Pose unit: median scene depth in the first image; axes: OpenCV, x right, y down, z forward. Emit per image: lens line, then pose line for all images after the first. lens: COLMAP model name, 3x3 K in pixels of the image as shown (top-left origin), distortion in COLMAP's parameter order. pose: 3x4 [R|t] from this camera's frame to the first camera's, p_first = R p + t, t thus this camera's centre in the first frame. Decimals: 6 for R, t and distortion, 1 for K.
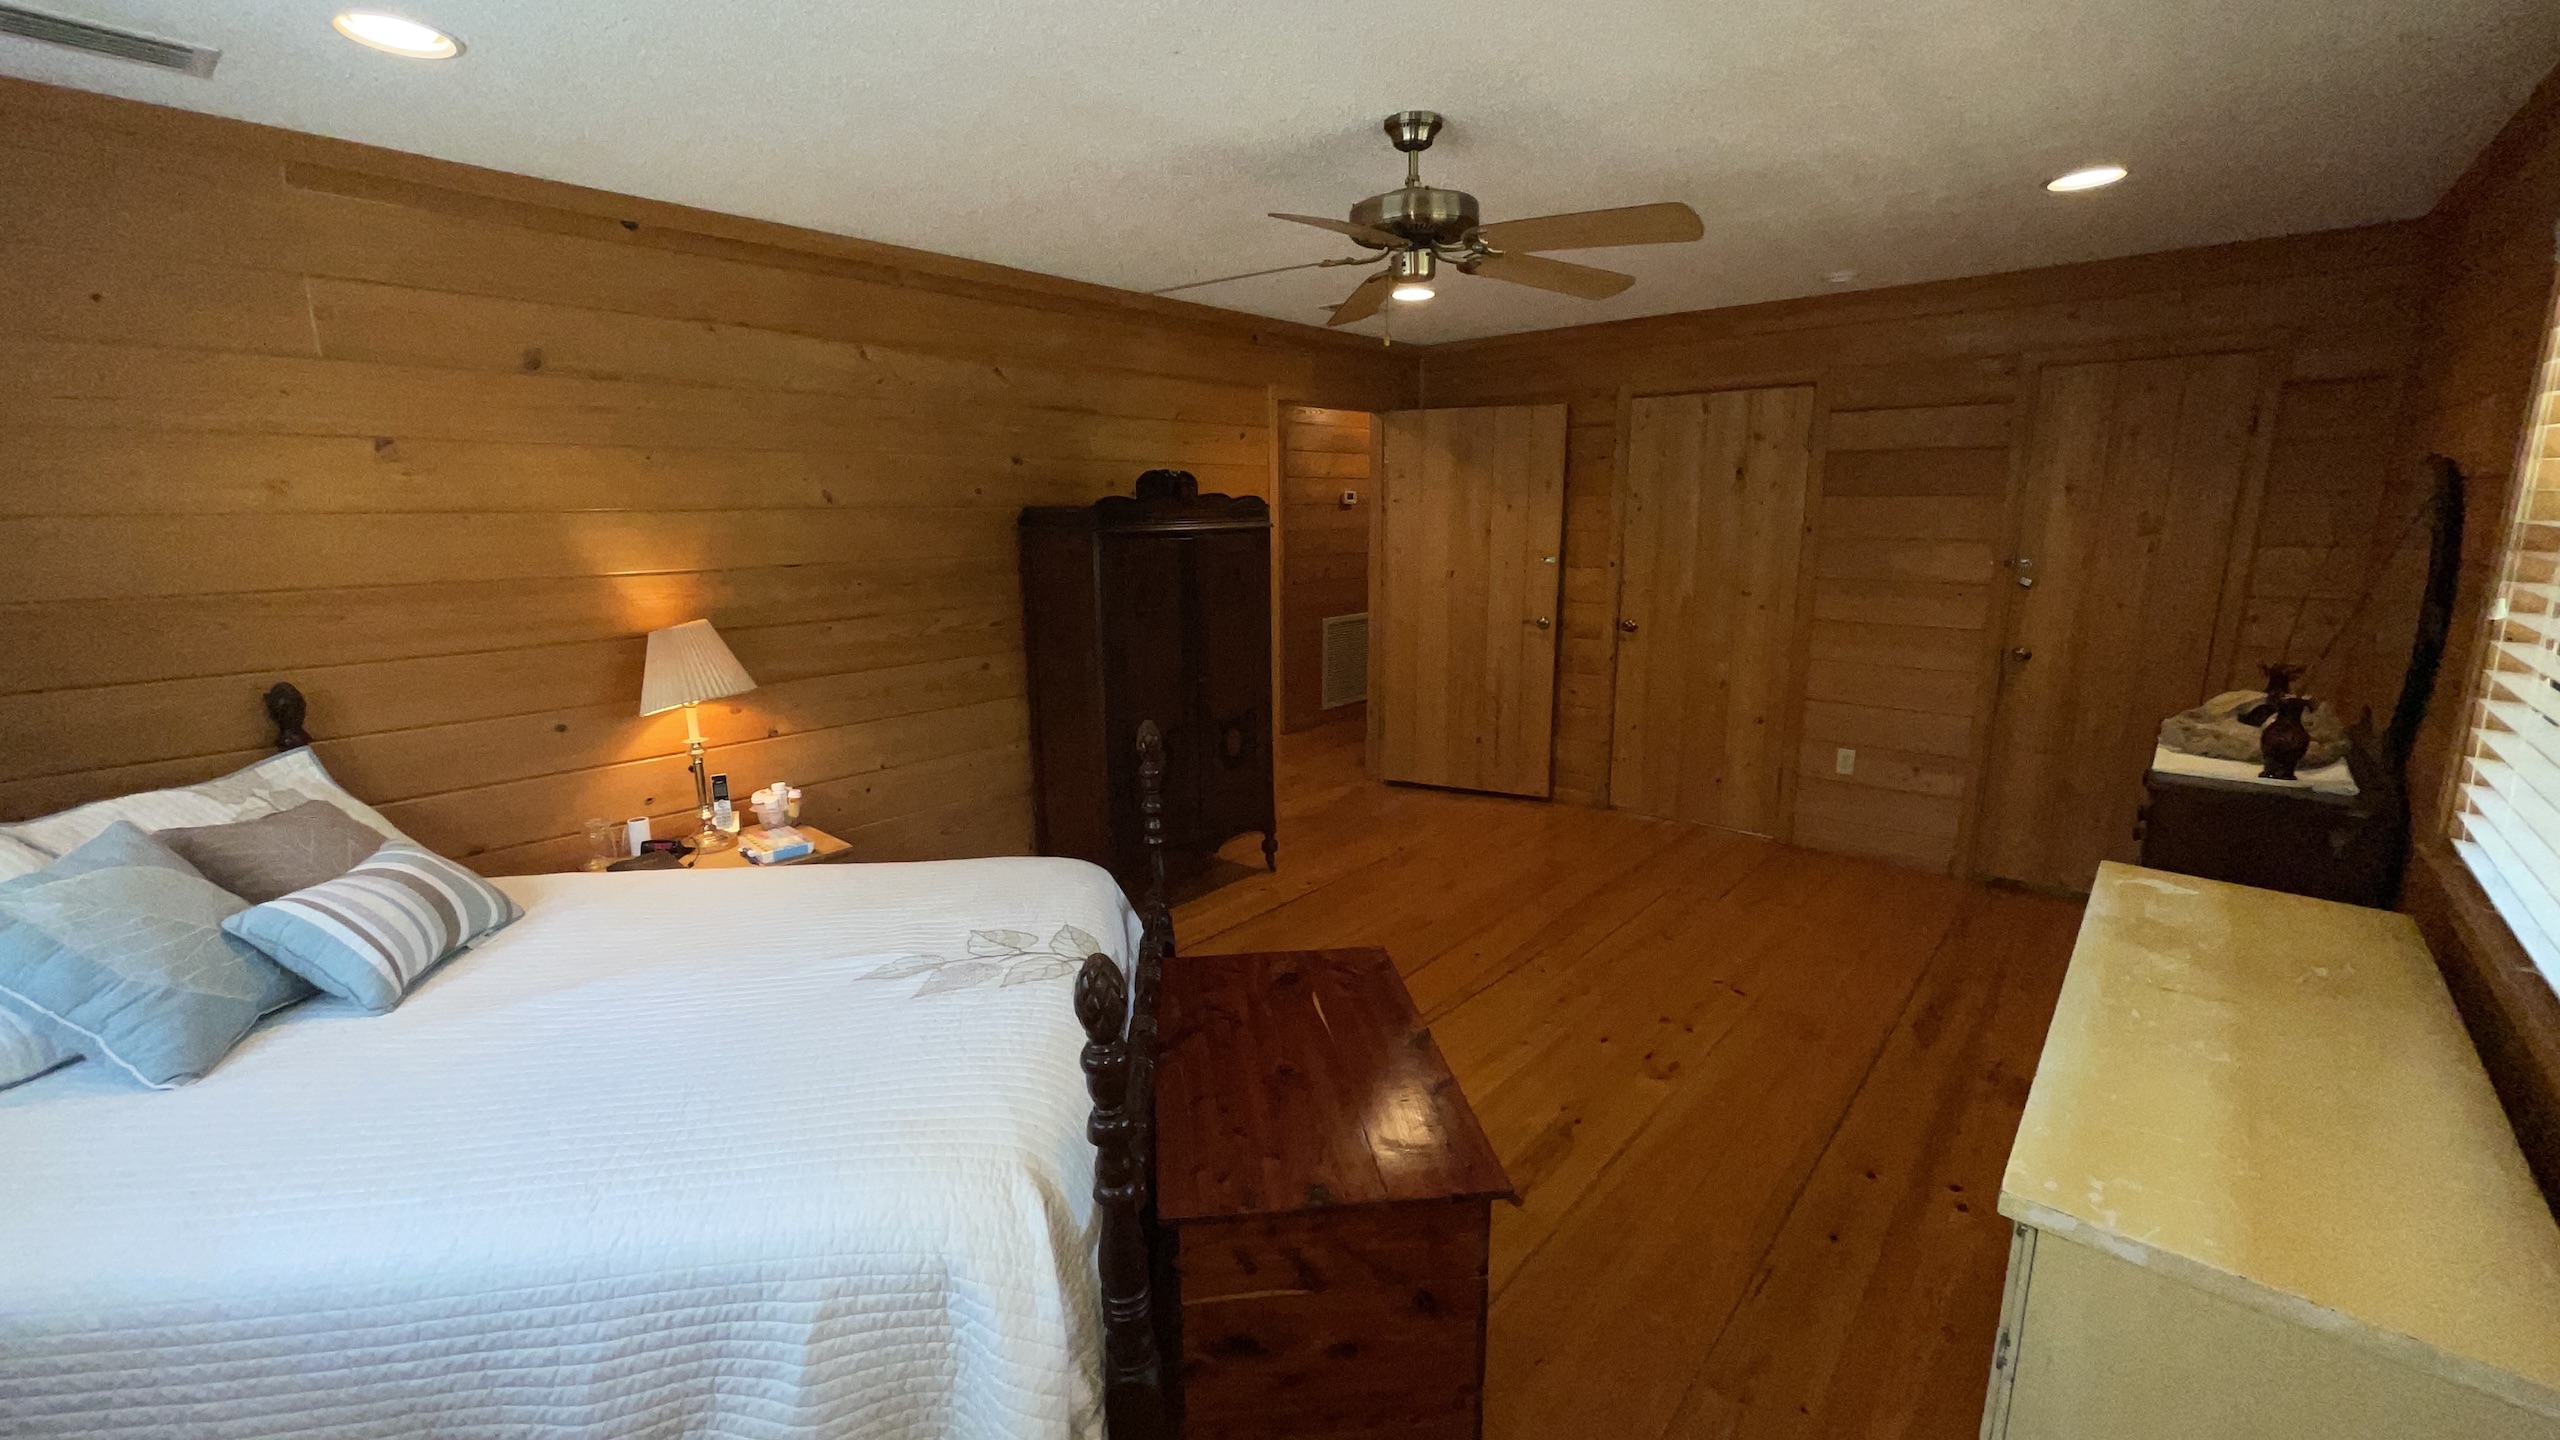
lens RADIAL K [[1036.4, 0, 1272.6], [0, 1036.4, 716.8], [0, 0, 1]] dist [-0.001219, 0.000091]
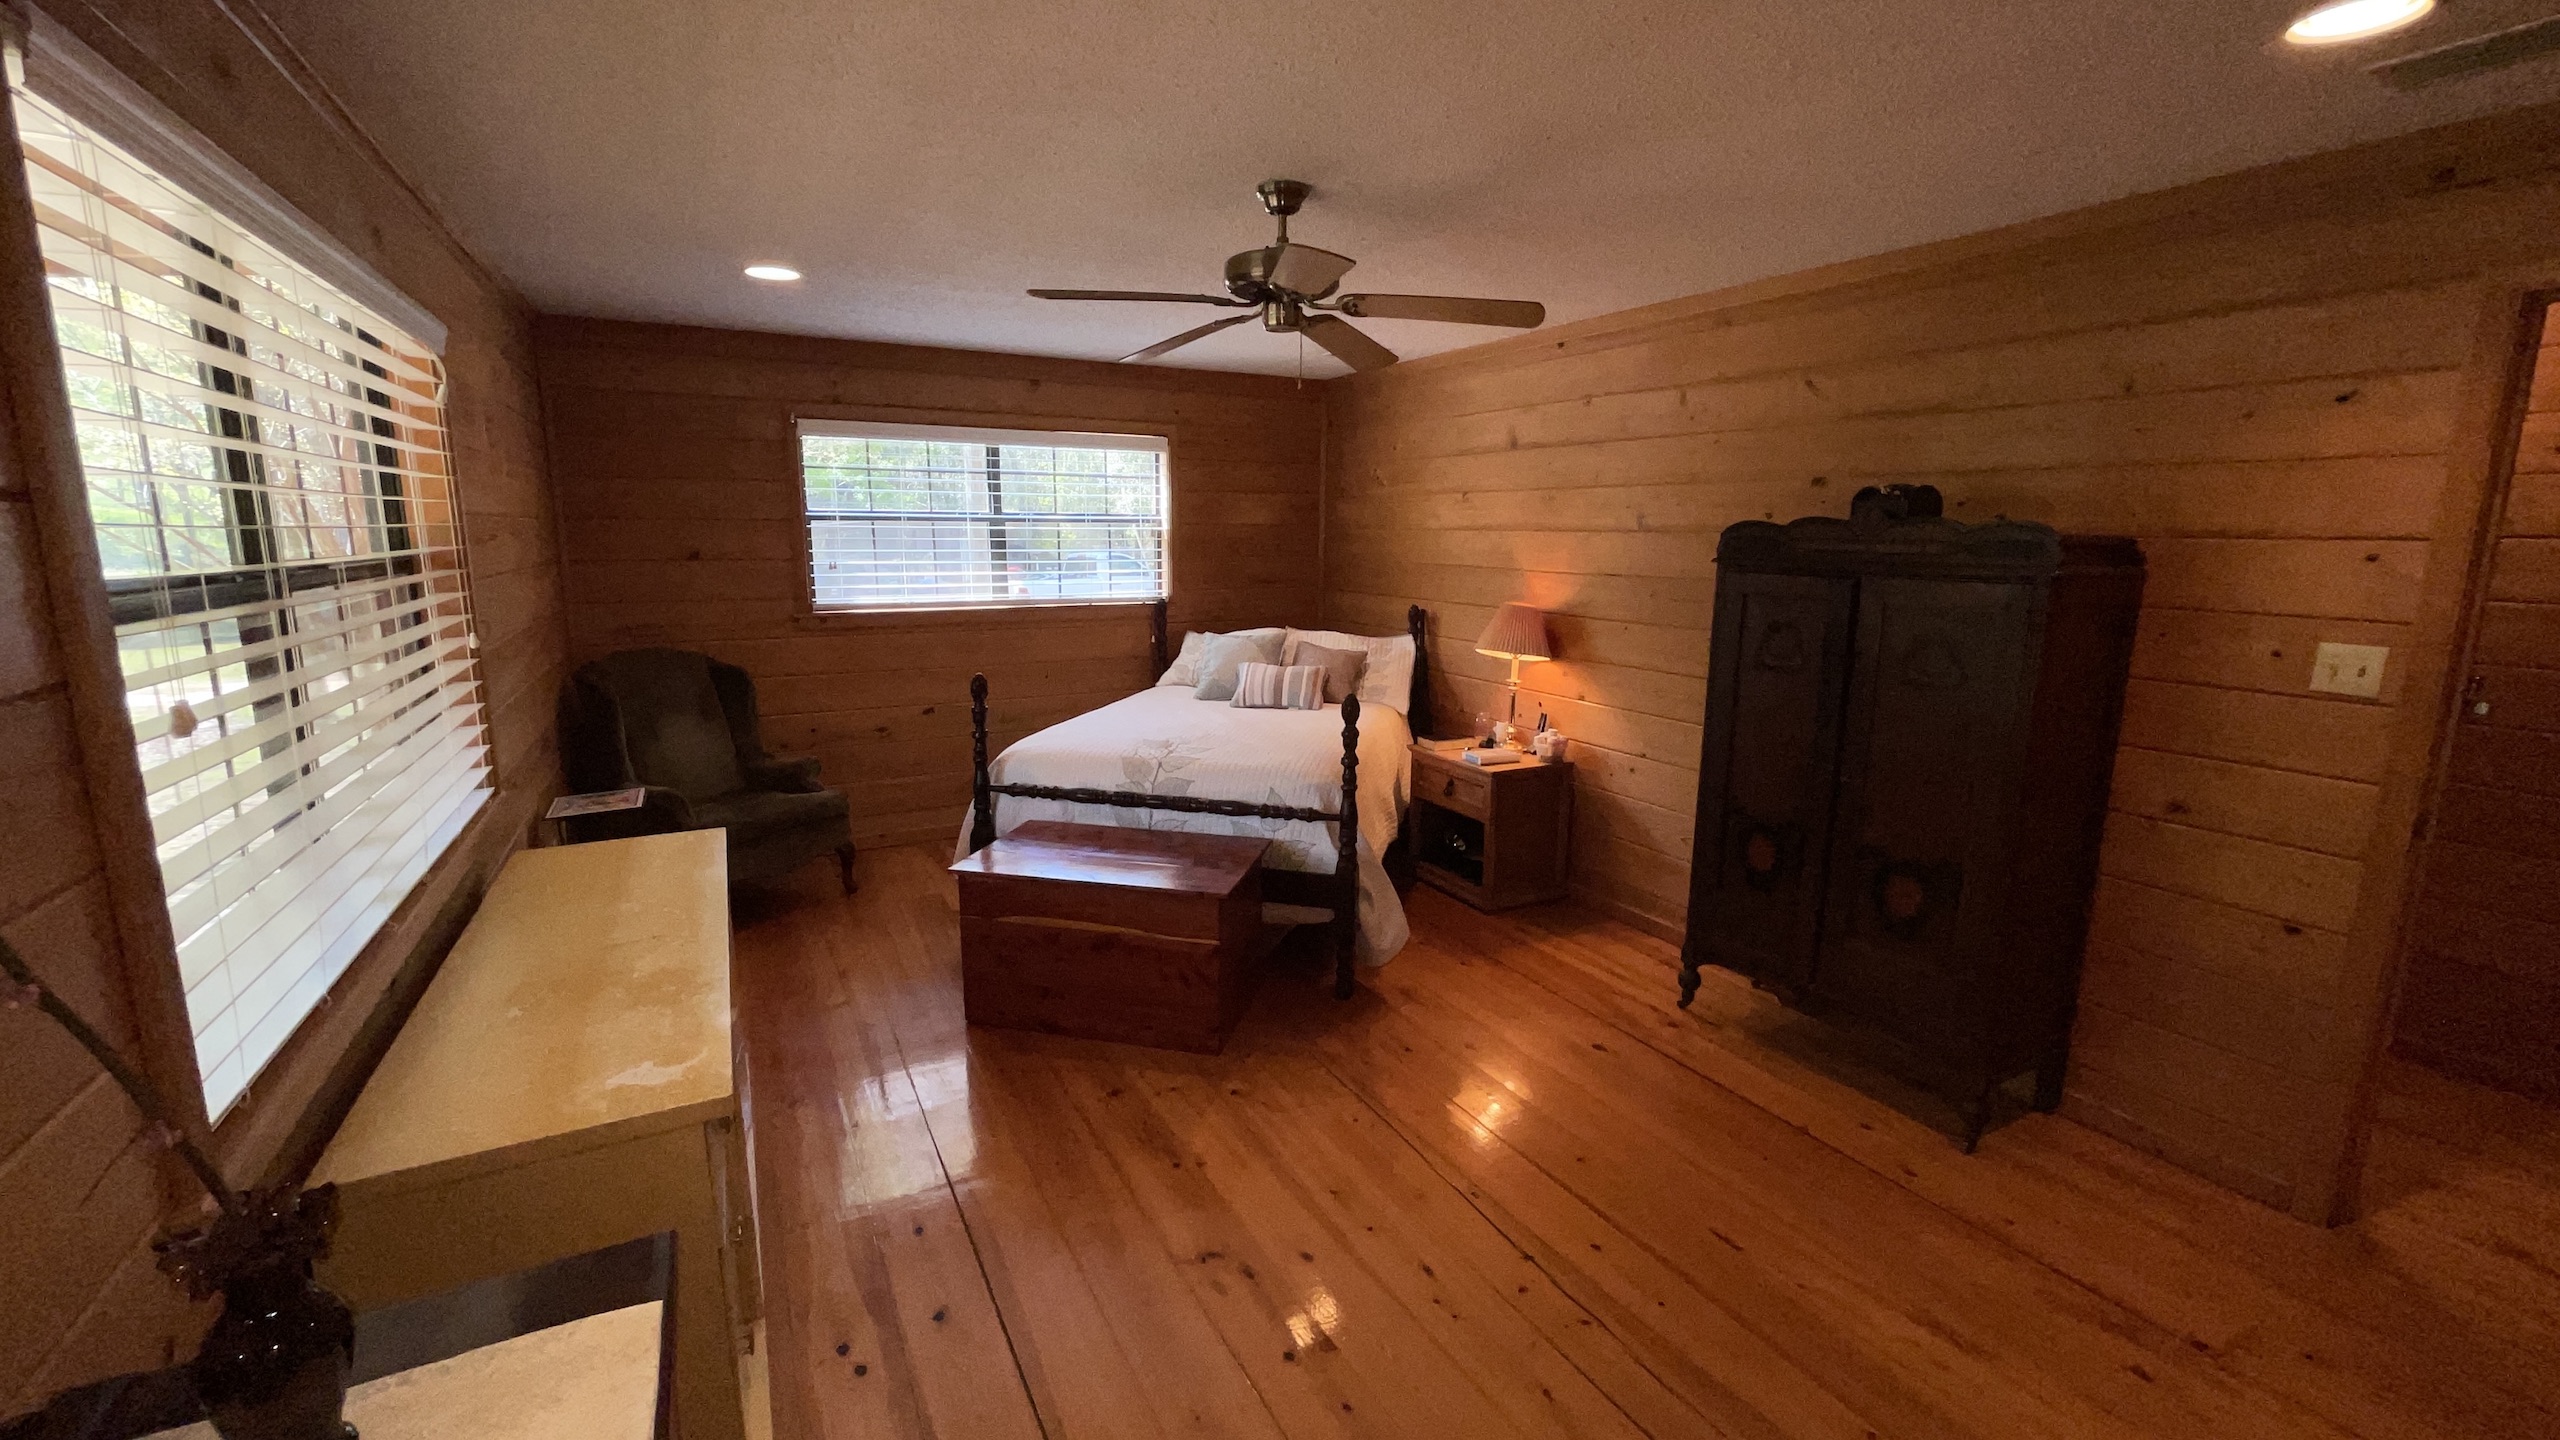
lens RADIAL K [[1036.4, 0, 1273.2], [0, 1036.4, 717.4], [0, 0, 1]] dist [-0.001219, 0.000091]
pose [[-0.354091, 0.179635, -0.917797, 1.186433], [-0.188336, 0.947576, 0.258125, -0.305980], [0.916051, 0.264254, -0.301696, 1.388282]]
